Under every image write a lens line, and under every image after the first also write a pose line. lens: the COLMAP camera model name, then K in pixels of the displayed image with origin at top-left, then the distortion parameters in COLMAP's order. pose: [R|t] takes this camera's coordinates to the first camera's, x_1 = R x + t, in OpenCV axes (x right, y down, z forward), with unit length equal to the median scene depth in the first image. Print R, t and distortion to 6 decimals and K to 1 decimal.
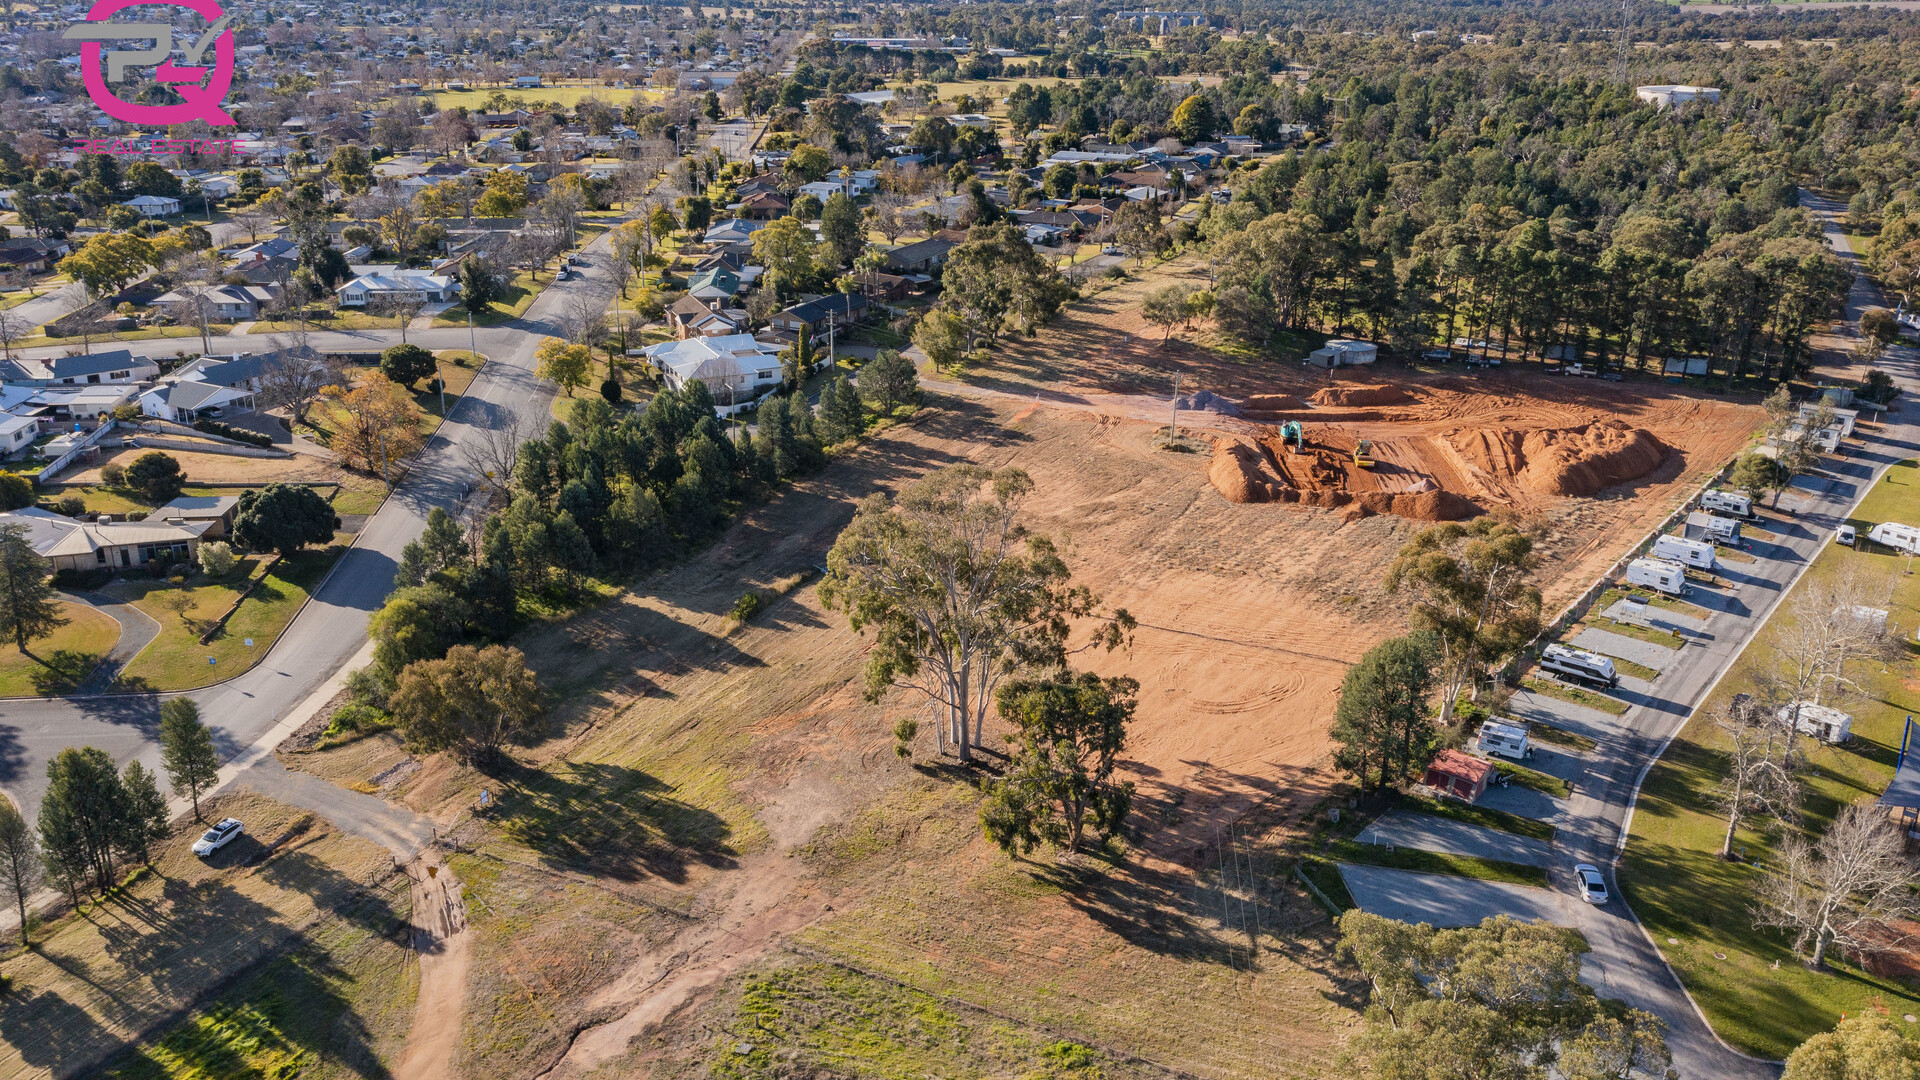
lens RADIAL K [[1556.9, 0, 960.0], [0, 1556.9, 540.0], [0, 0, 1]] dist [0.000320, 0.001070]
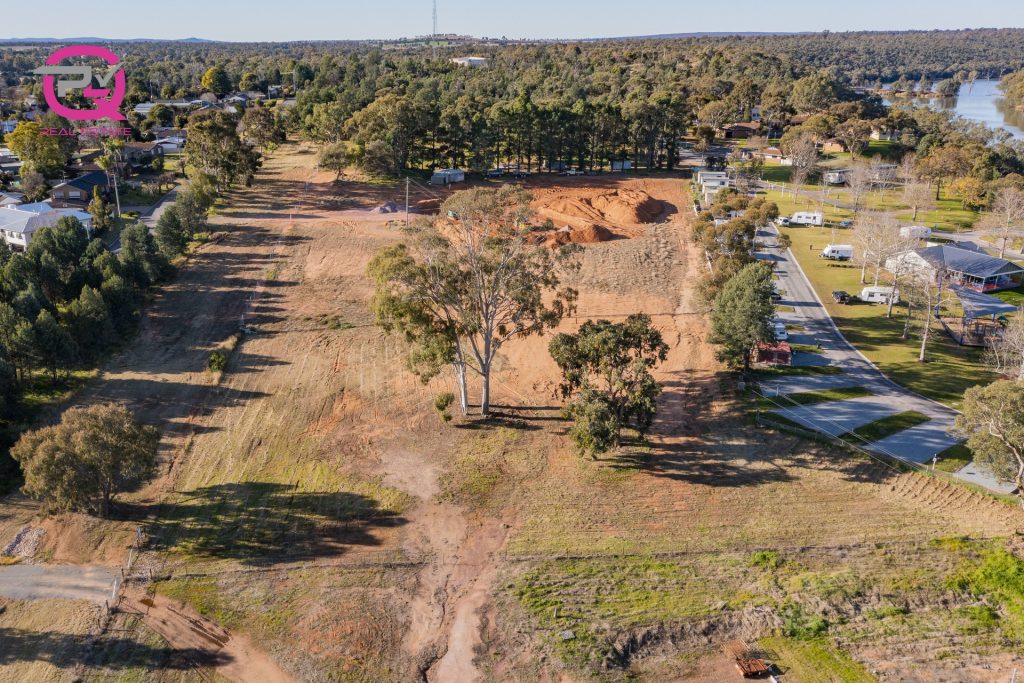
lens RADIAL K [[887.0, 0, 470.3], [0, 887.0, 358.9], [0, 0, 1]] dist [-0.003054, -0.000471]
pose [[0.862100, -0.181574, 0.473090, -0.404706], [0.183757, 0.982071, 0.042069, 0.064674], [-0.472247, 0.050666, 0.880009, 0.357273]]
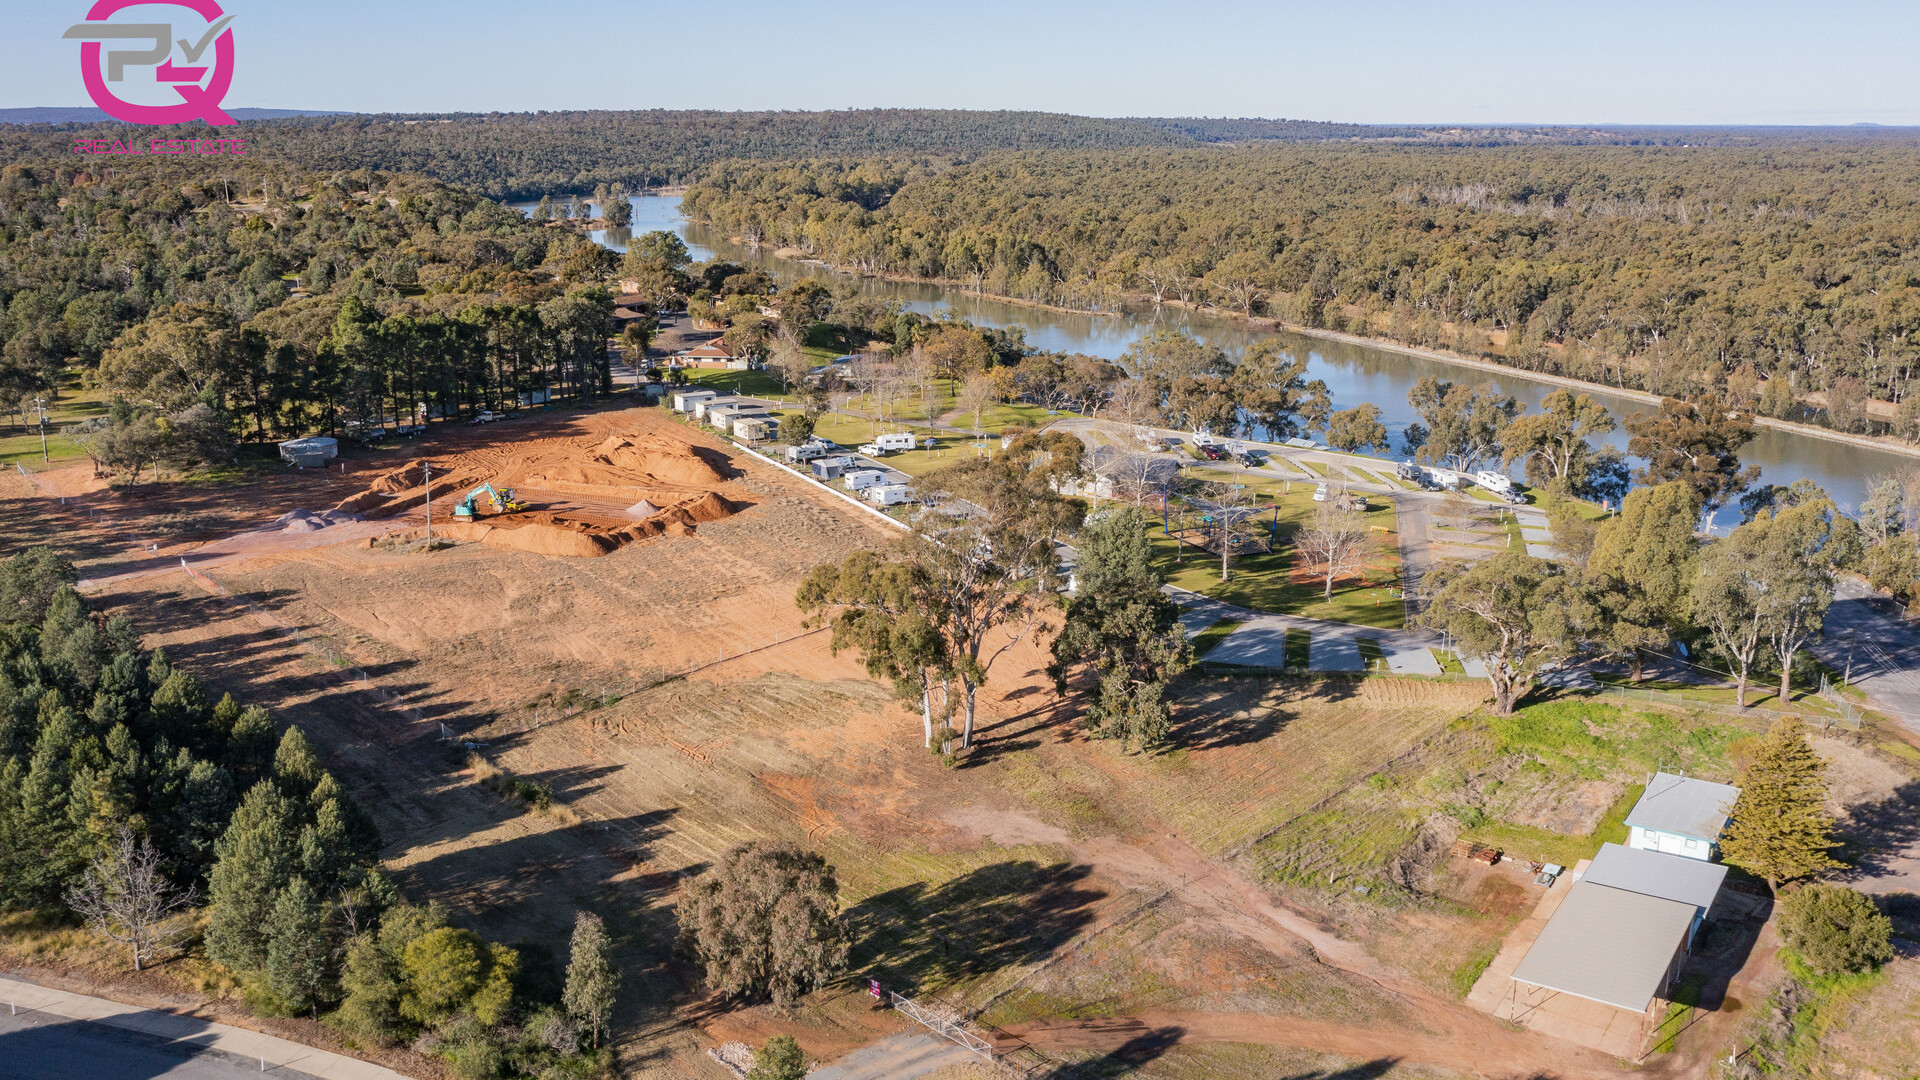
lens RADIAL K [[1584.9, 0, 960.0], [0, 1584.9, 540.0], [0, 0, 1]] dist [-0.007873, -0.000456]
pose [[0.278864, -0.253035, 0.926395, -1.066520], [0.330137, 0.931128, 0.154949, -0.175947], [-0.901801, 0.262628, 0.343194, 0.660961]]
